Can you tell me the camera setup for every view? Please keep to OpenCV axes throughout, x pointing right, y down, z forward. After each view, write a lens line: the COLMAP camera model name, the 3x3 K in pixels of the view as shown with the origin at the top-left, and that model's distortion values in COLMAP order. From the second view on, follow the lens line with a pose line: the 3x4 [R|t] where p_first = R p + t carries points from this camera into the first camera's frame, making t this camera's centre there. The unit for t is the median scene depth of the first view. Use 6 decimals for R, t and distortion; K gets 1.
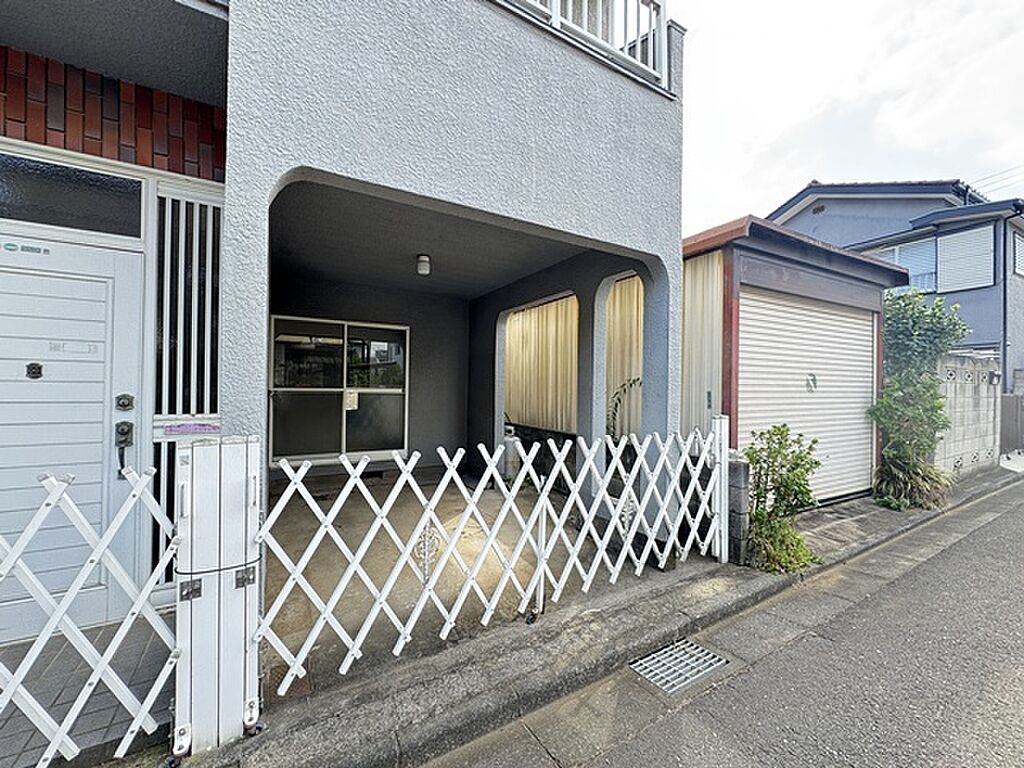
lens RADIAL K [[408.8, 0, 512.8], [0, 408.8, 384.5], [0, 0, 1]] dist [-0.002573, 0.000061]
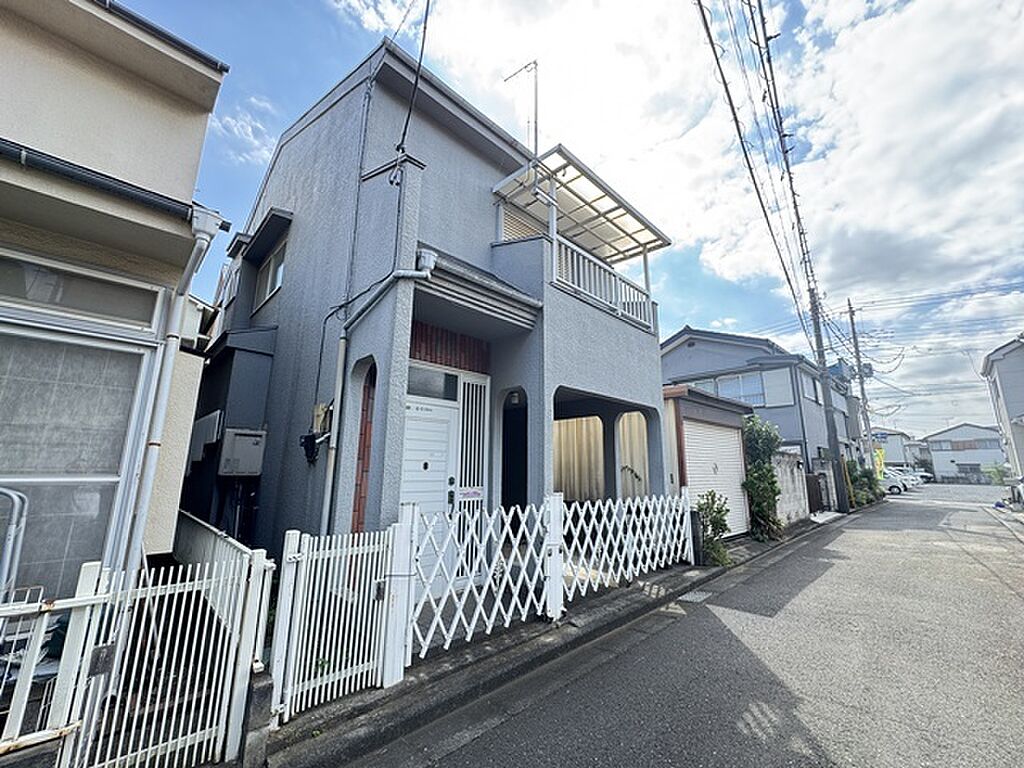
lens RADIAL K [[408.8, 0, 512.8], [0, 408.8, 384.5], [0, 0, 1]] dist [-0.002573, 0.000061]
pose [[0.969936, 0.047824, 0.238614, -0.782930], [-0.000118, 0.980593, -0.196056, -0.019613], [-0.243359, 0.190134, 0.951118, -0.762072]]
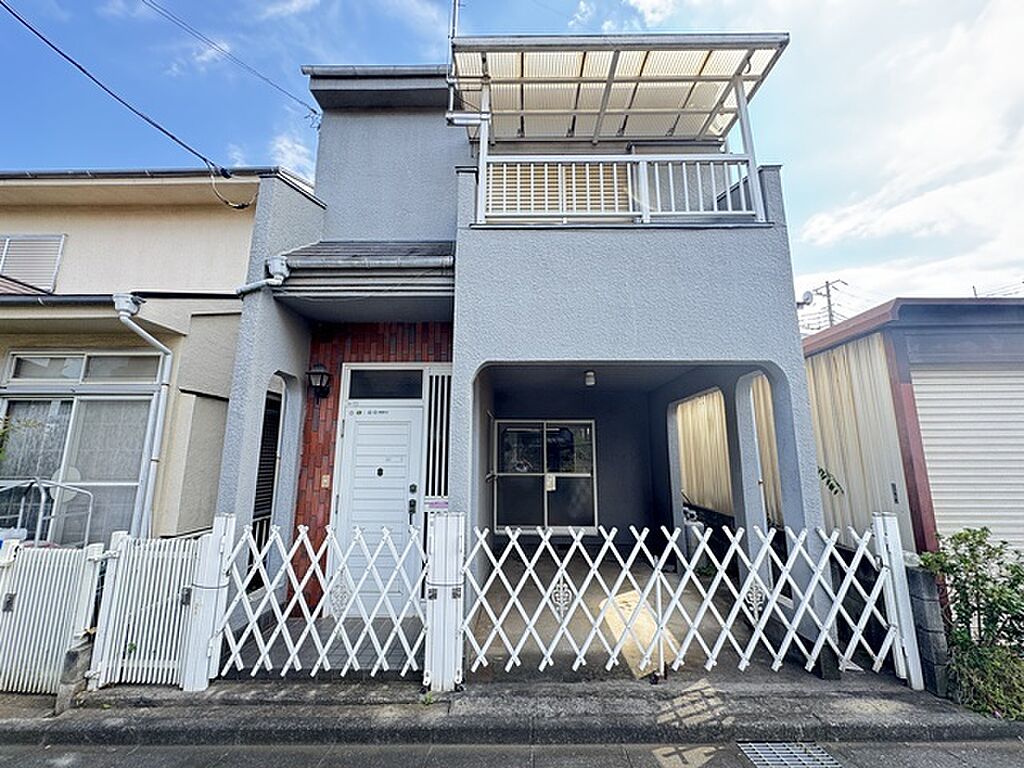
lens RADIAL K [[408.8, 0, 512.8], [0, 408.8, 384.5], [0, 0, 1]] dist [-0.002573, 0.000061]
pose [[0.855599, -0.103330, -0.507221, 0.282399], [0.011865, 0.983531, -0.180349, -0.053679], [0.517503, 0.148288, 0.842734, -0.264572]]
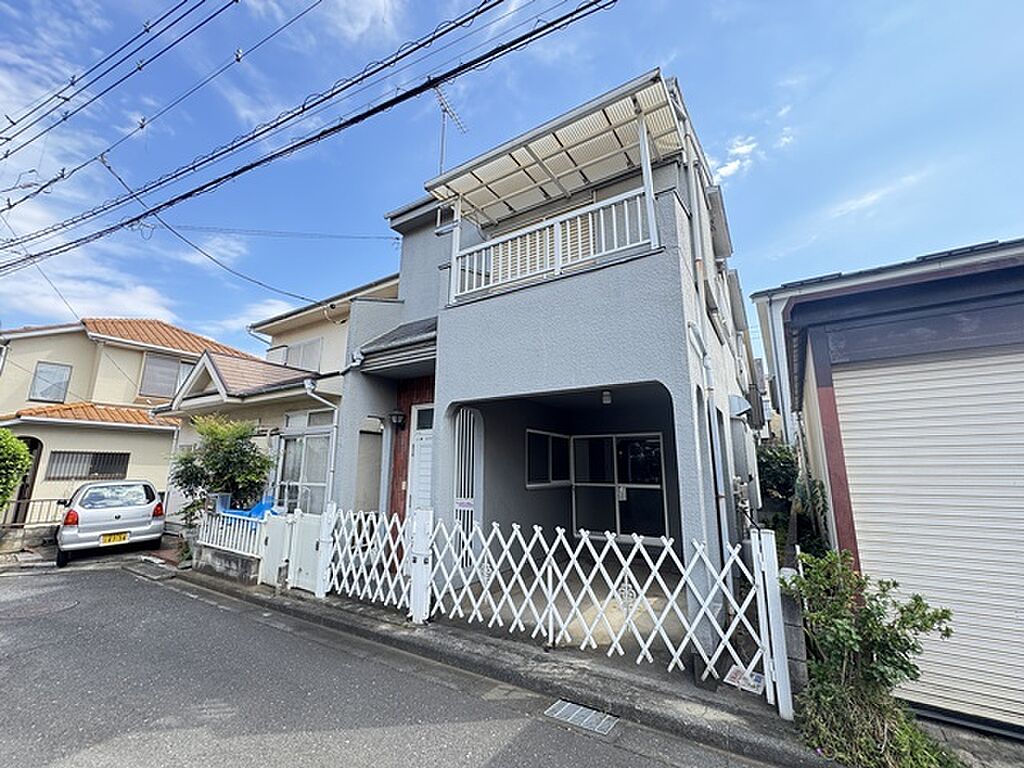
lens RADIAL K [[408.8, 0, 512.8], [0, 408.8, 384.5], [0, 0, 1]] dist [-0.002573, 0.000061]
pose [[0.460095, -0.189881, -0.867328, 1.080276], [0.008161, 0.977727, -0.209721, -0.051084], [0.887832, 0.089414, 0.451397, 0.083610]]
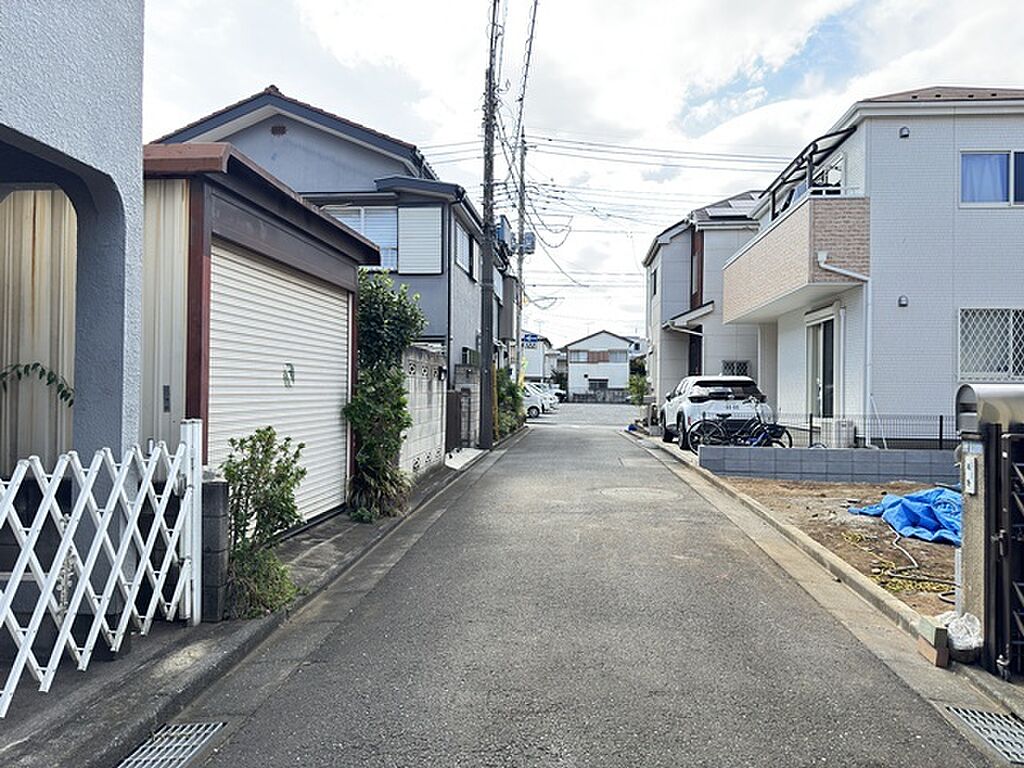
lens RADIAL K [[715.0, 0, 512.0], [0, 715.0, 384.0], [0, 0, 1]] dist [0.146854, -0.202442]
pose [[0.566034, 0.002031, 0.824379, -0.221015], [-0.008067, 0.999963, 0.003076, 0.006186], [-0.824342, -0.008391, 0.566030, -0.173421]]
